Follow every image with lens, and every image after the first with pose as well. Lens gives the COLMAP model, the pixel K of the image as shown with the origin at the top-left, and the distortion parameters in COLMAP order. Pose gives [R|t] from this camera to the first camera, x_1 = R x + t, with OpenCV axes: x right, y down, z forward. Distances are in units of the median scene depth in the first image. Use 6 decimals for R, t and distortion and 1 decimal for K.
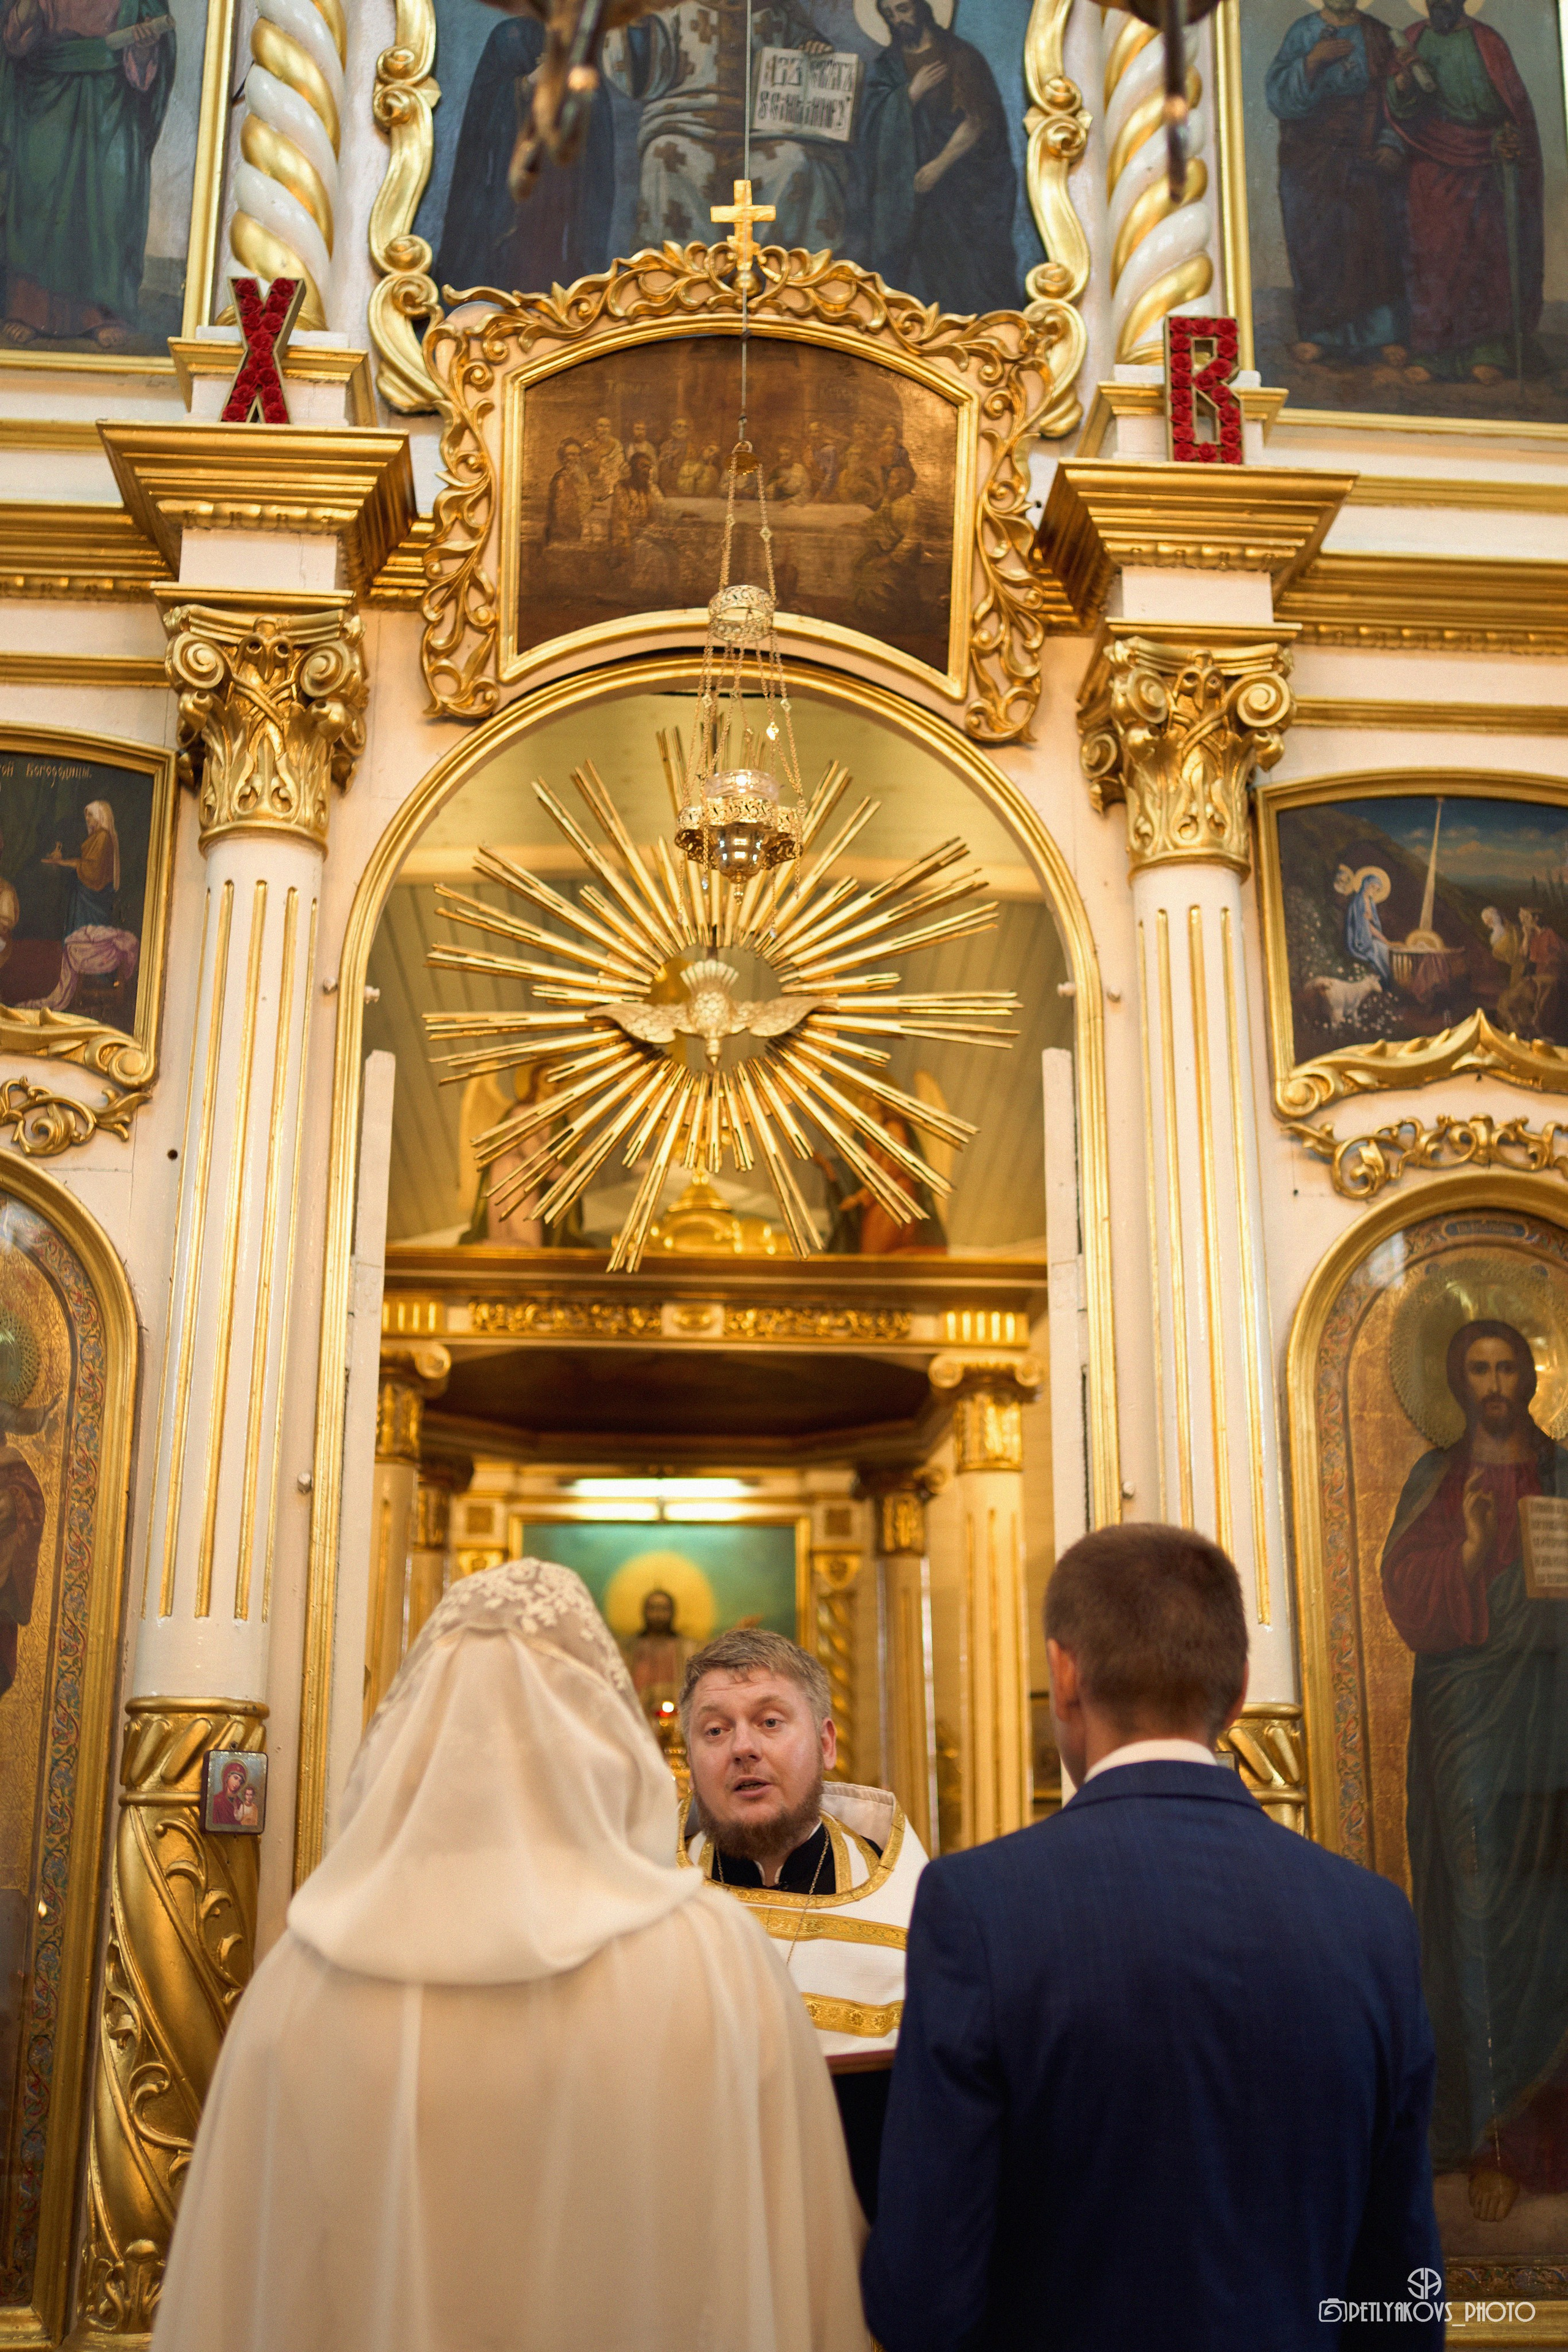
lens RADIAL K [[2550.7, 0, 775.8], [0, 2550.7, 1166.8], [0, 0, 1]] dist [-0.014891, 0.000000]
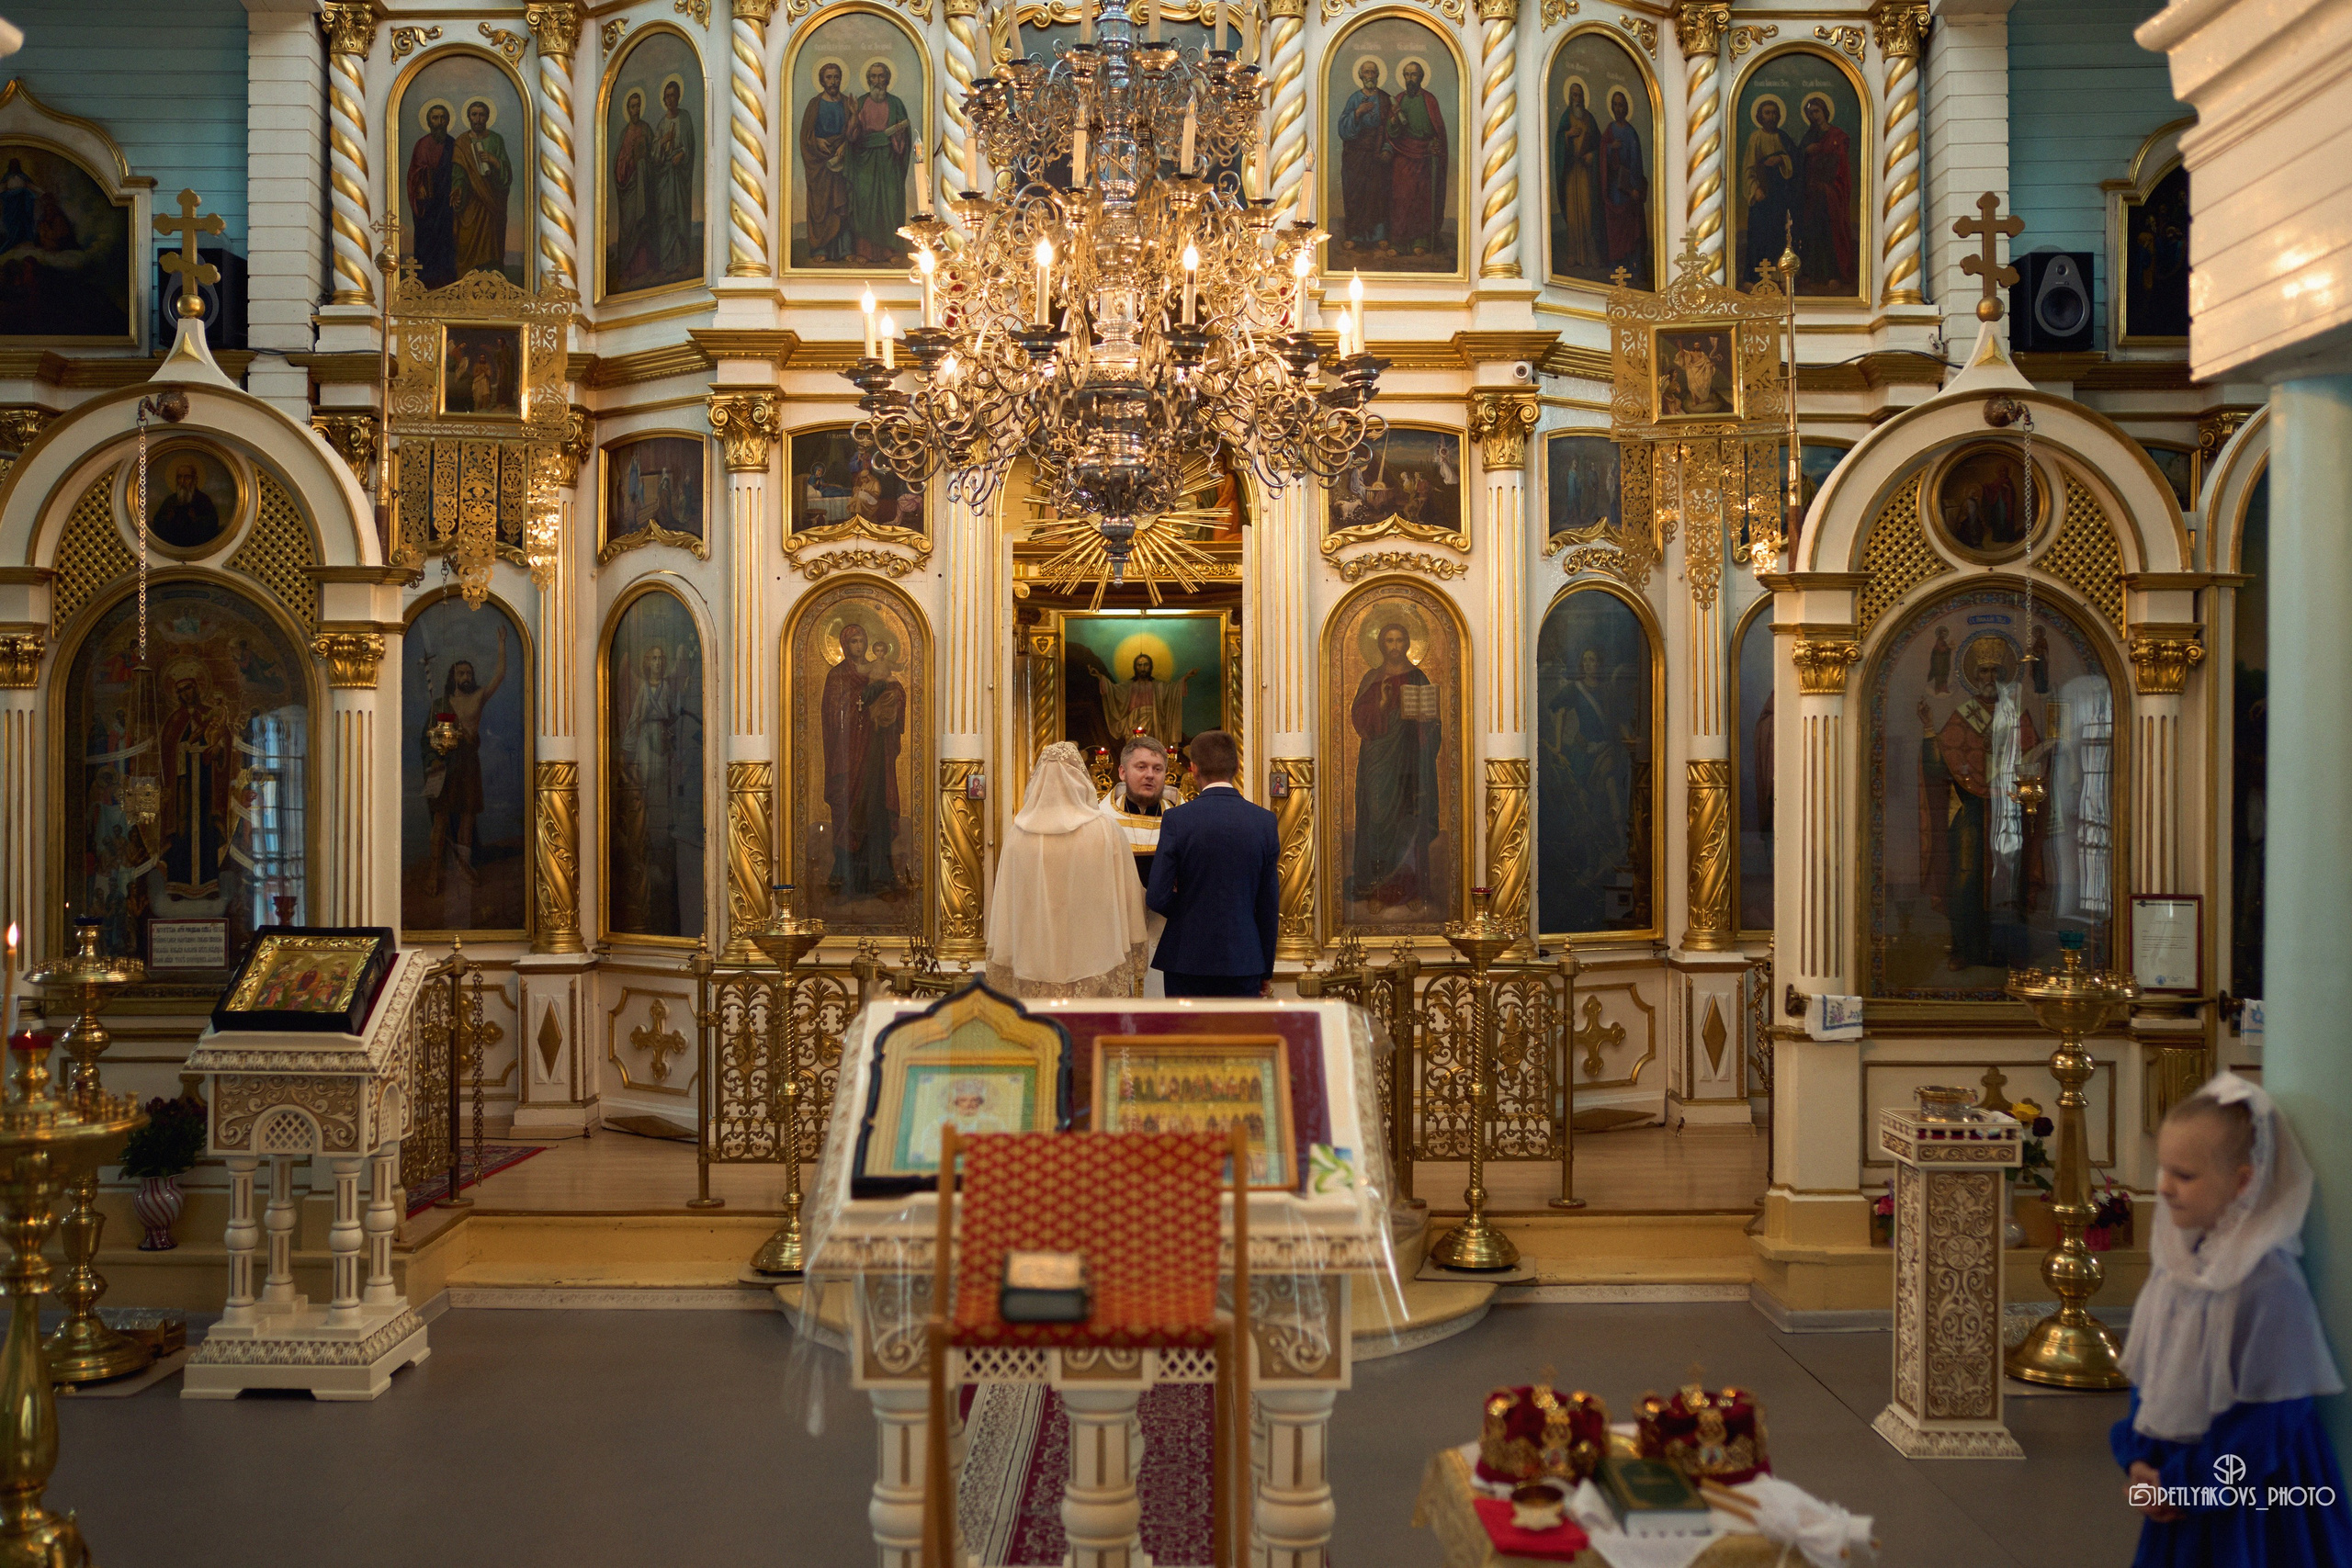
lens RADIAL K [[2550.4, 0, 1177.9], [0, 2550.4, 787.1], [0, 0, 1]] dist [-0.014891, 0.000000]
pose [[0.998270, -0.004731, -0.058601, 0.205353], [0.019980, 0.964735, 0.262464, -0.526171], [0.055292, -0.263181, 0.963161, -1.848929]]
